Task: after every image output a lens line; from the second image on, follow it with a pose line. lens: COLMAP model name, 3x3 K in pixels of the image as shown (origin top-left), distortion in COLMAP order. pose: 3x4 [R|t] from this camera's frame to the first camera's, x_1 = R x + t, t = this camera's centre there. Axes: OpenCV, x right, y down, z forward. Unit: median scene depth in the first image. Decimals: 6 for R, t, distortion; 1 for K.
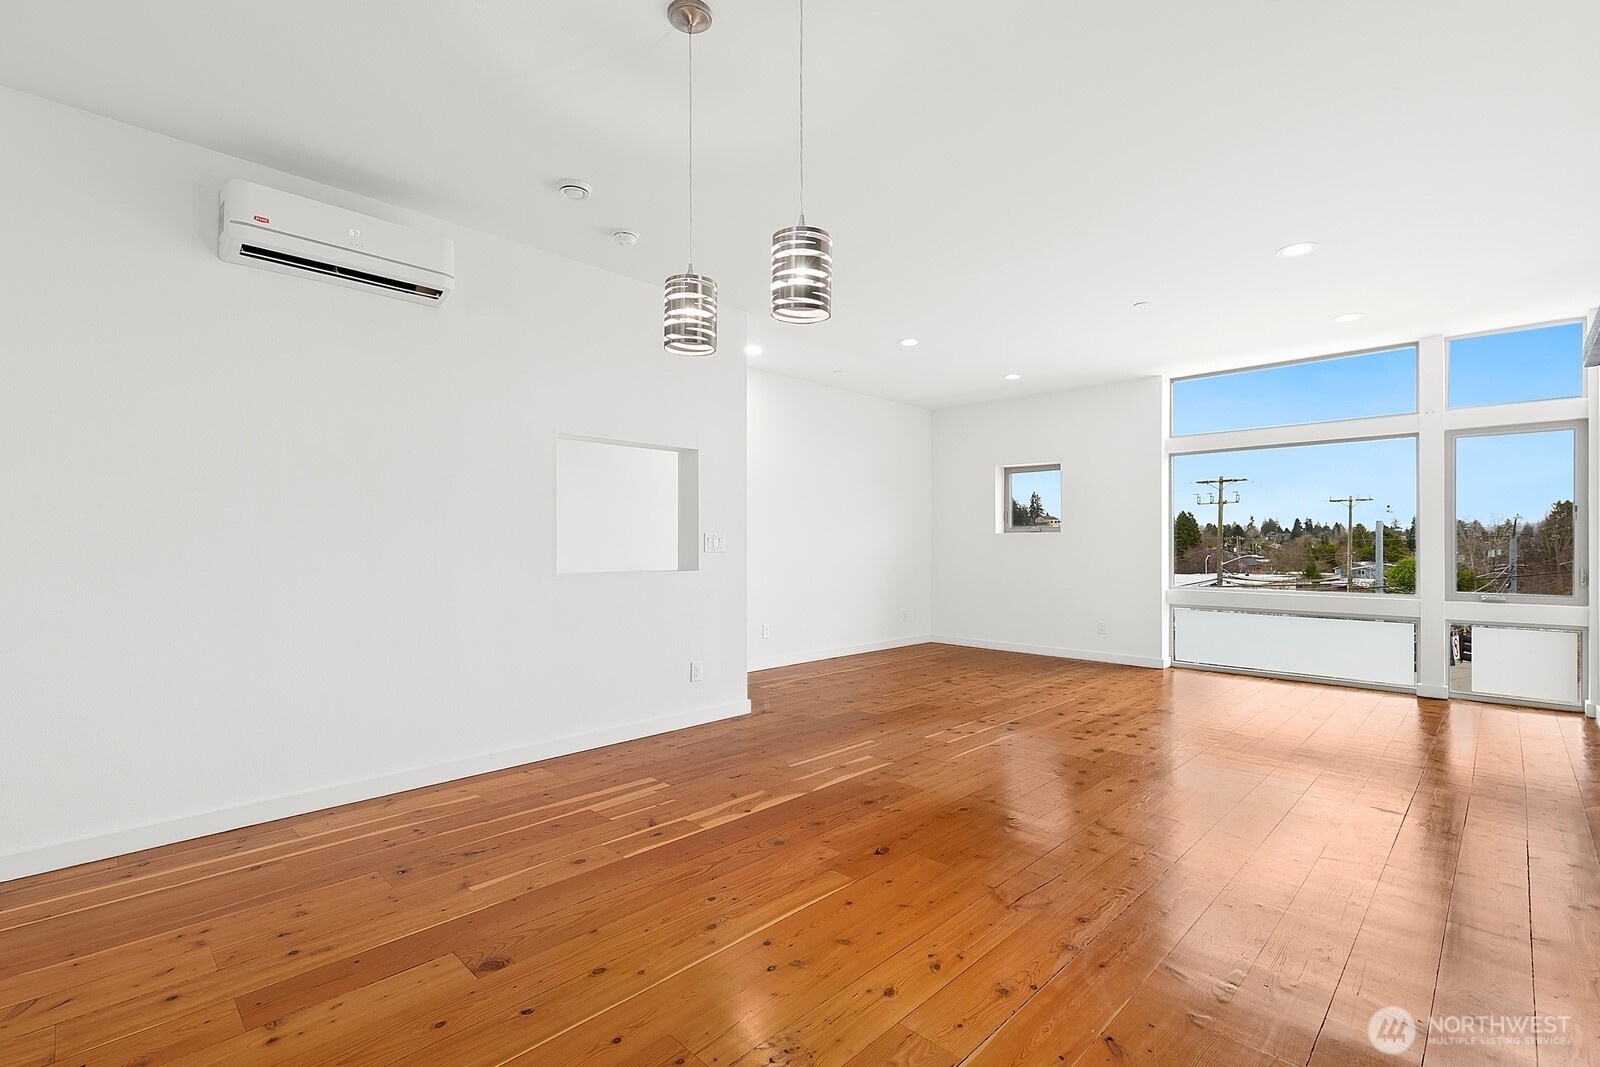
lens RADIAL K [[720.4, 0, 795.7], [0, 720.4, 546.6], [0, 0, 1]] dist [0.005955, -0.001587]
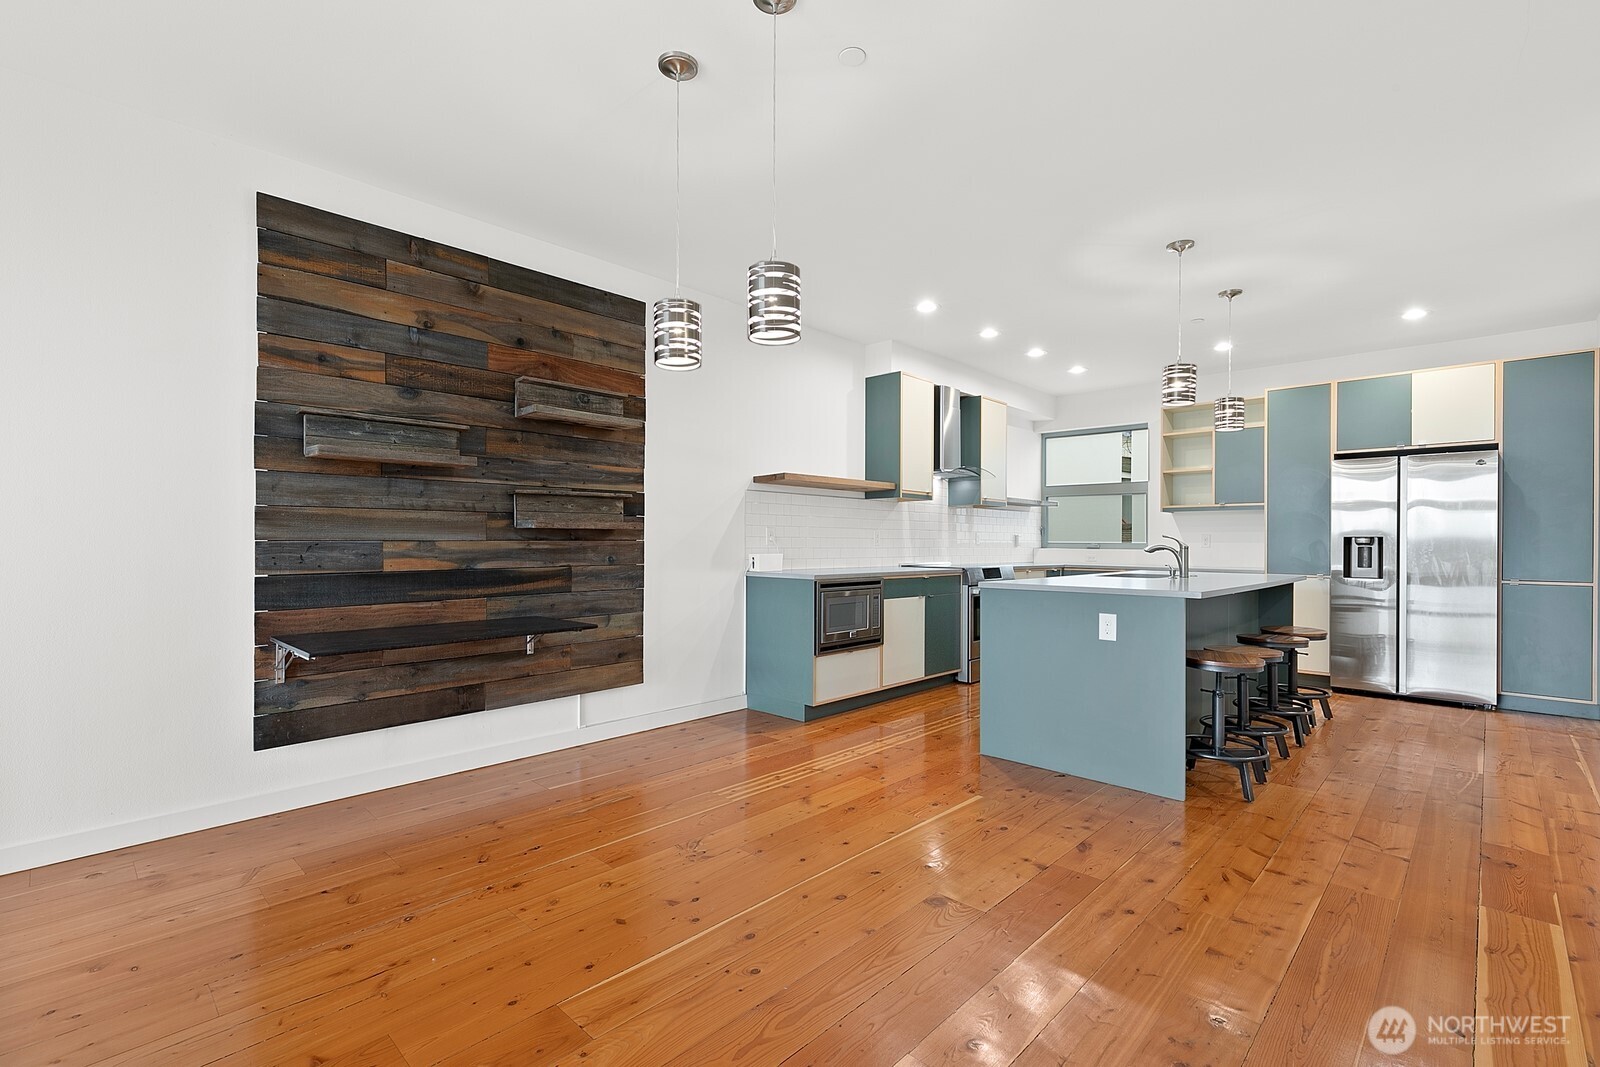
lens RADIAL K [[720.4, 0, 794.8], [0, 720.4, 543.8], [0, 0, 1]] dist [0.005955, -0.001587]
pose [[-0.999813, -0.003355, -0.019070, -0.053956], [-0.003488, 0.999970, 0.006973, -0.000335], [0.019046, 0.007038, -0.999794, 0.682193]]
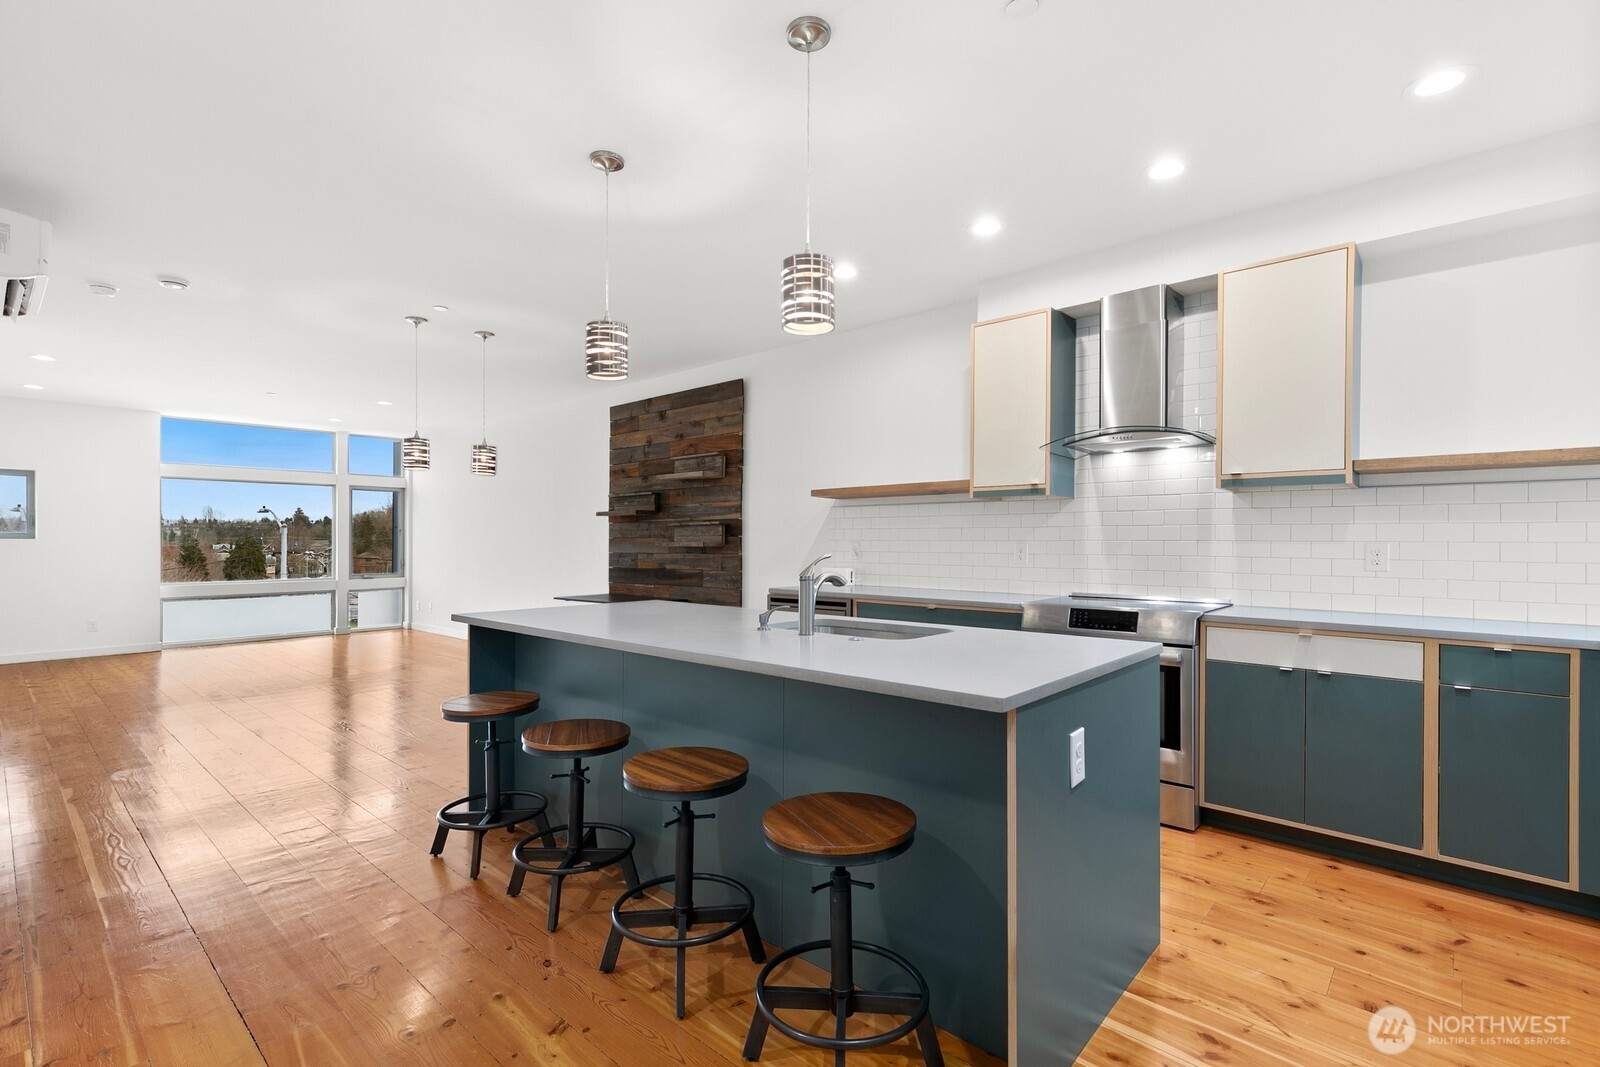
lens RADIAL K [[720.4, 0, 799.0], [0, 720.4, 542.2], [0, 0, 1]] dist [0.005955, -0.001587]
pose [[-0.055567, -0.003452, 0.998449, -0.849934], [0.004968, 0.999981, 0.003734, -0.016558], [-0.998443, 0.005168, -0.055548, -0.023507]]
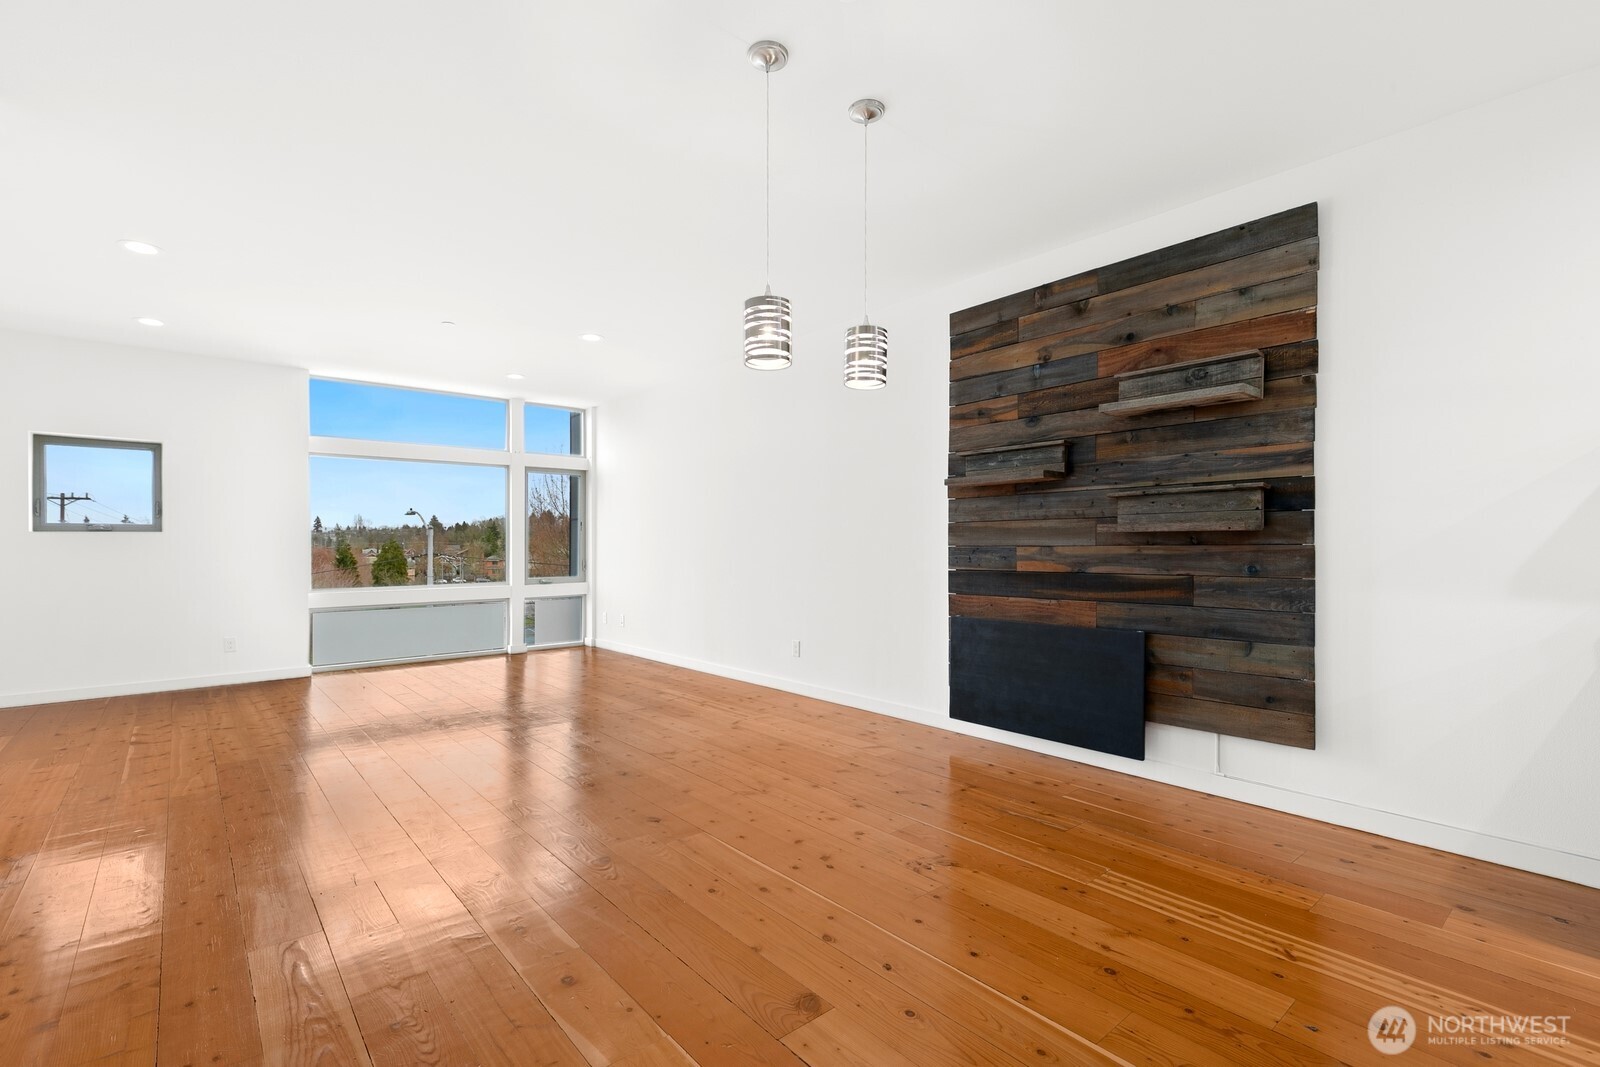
lens RADIAL K [[720.4, 0, 798.5], [0, 720.4, 544.4], [0, 0, 1]] dist [0.005955, -0.001587]
pose [[0.082197, -0.001071, 0.996616, -0.424463], [0.008005, 0.999968, 0.000415, -0.001283], [-0.996584, 0.007944, 0.082203, 0.297323]]
